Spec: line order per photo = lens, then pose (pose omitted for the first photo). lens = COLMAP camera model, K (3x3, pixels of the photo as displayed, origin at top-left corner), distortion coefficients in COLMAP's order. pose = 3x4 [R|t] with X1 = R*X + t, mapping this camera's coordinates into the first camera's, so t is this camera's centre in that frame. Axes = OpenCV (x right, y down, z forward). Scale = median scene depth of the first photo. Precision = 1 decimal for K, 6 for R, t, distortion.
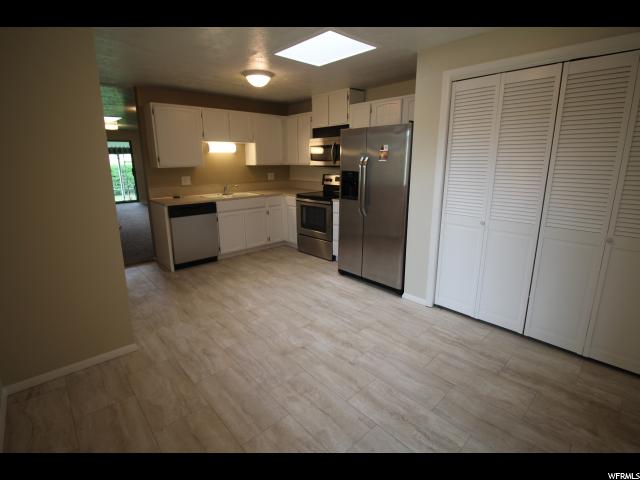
lens RADIAL K [[317.3, 0, 320.2], [0, 317.3, 241.5], [0, 0, 1]] dist [-0.006032, -0.005592]
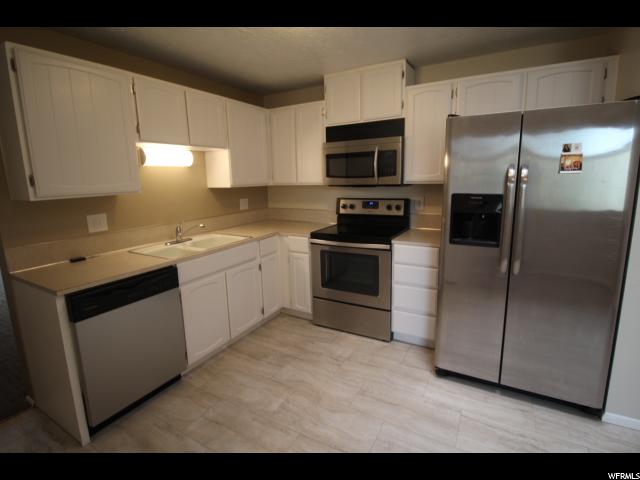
lens RADIAL K [[317.3, 0, 321.7], [0, 317.3, 235.2], [0, 0, 1]] dist [-0.006032, -0.005592]
pose [[0.951458, -0.074060, 0.298735, -0.236866], [0.095812, 0.993660, -0.058817, -0.109193], [-0.292486, 0.084584, 0.952522, 0.429379]]
